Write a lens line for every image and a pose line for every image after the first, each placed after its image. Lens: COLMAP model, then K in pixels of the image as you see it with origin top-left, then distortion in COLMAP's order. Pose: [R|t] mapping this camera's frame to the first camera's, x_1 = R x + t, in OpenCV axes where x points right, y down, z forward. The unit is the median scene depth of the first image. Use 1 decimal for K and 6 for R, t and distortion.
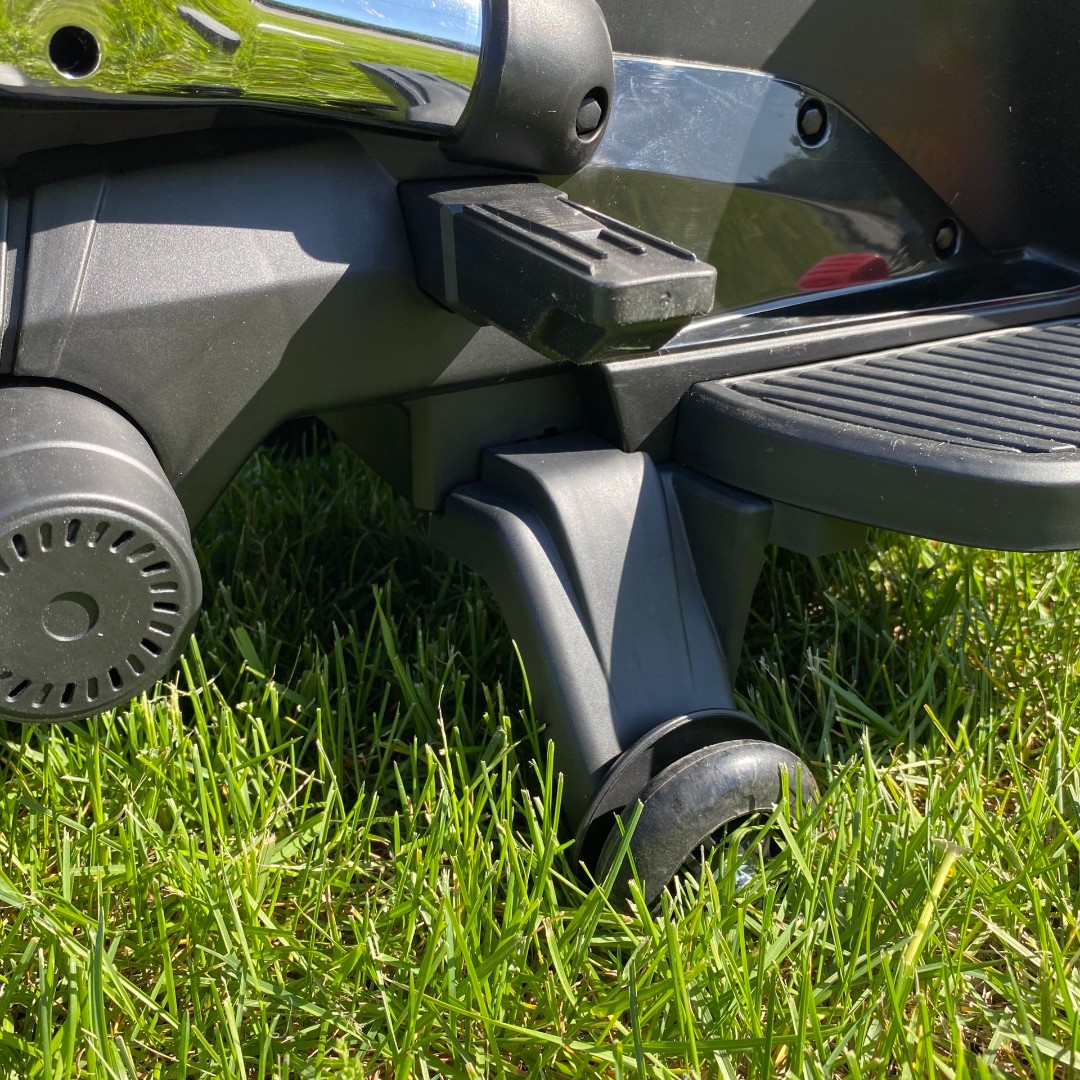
lens RADIAL K [[1113.6, 0, 545.9], [0, 1113.6, 540.1], [0, 0, 1]] dist [-0.001709, 0.000000]
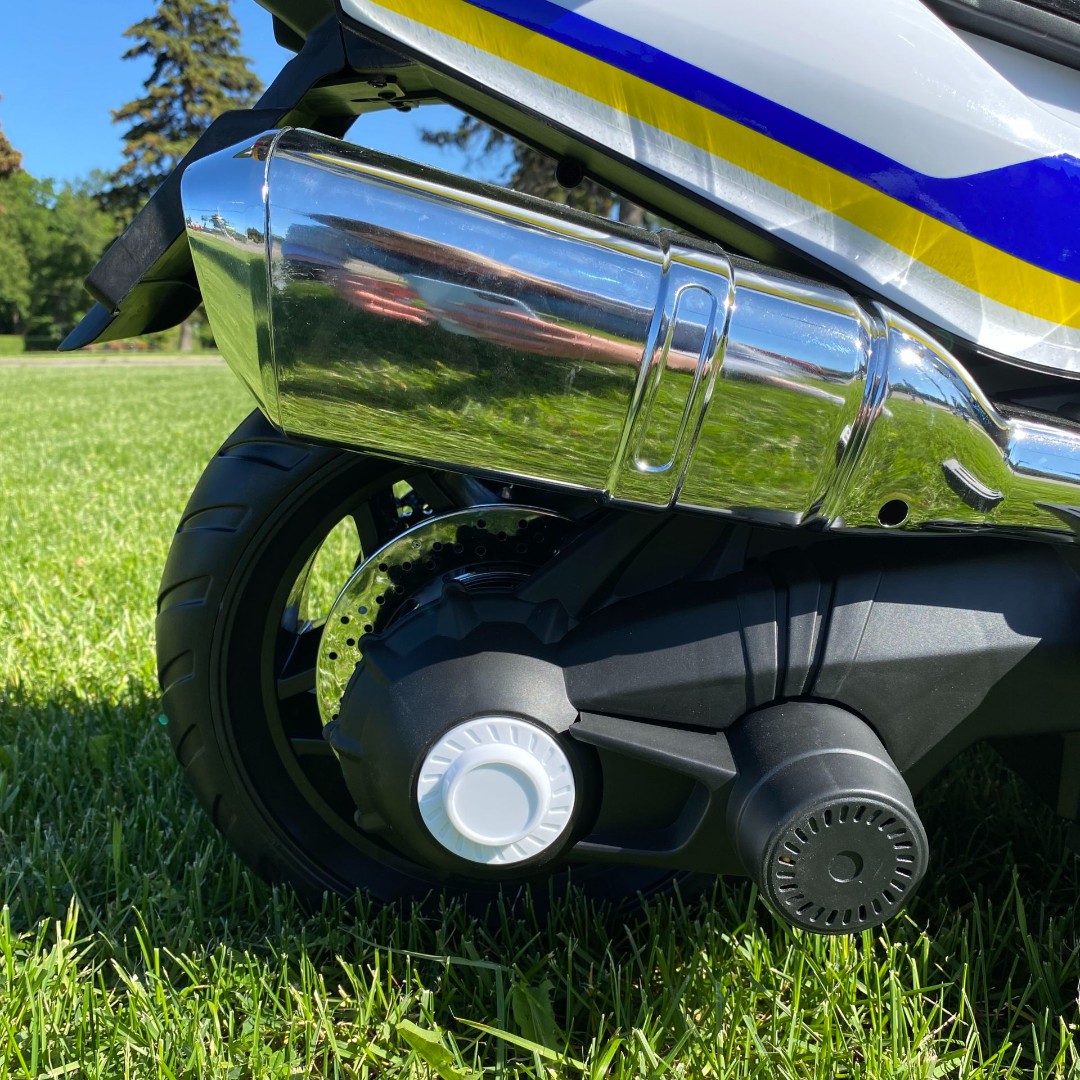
lens RADIAL K [[1113.6, 0, 536.9], [0, 1113.6, 540.7], [0, 0, 1]] dist [-0.001709, 0.000000]
pose [[0.885103, 0.079949, -0.458477, -0.115782], [-0.166237, 0.974456, -0.150999, -0.057601], [0.434694, 0.209866, 0.875784, -0.536960]]
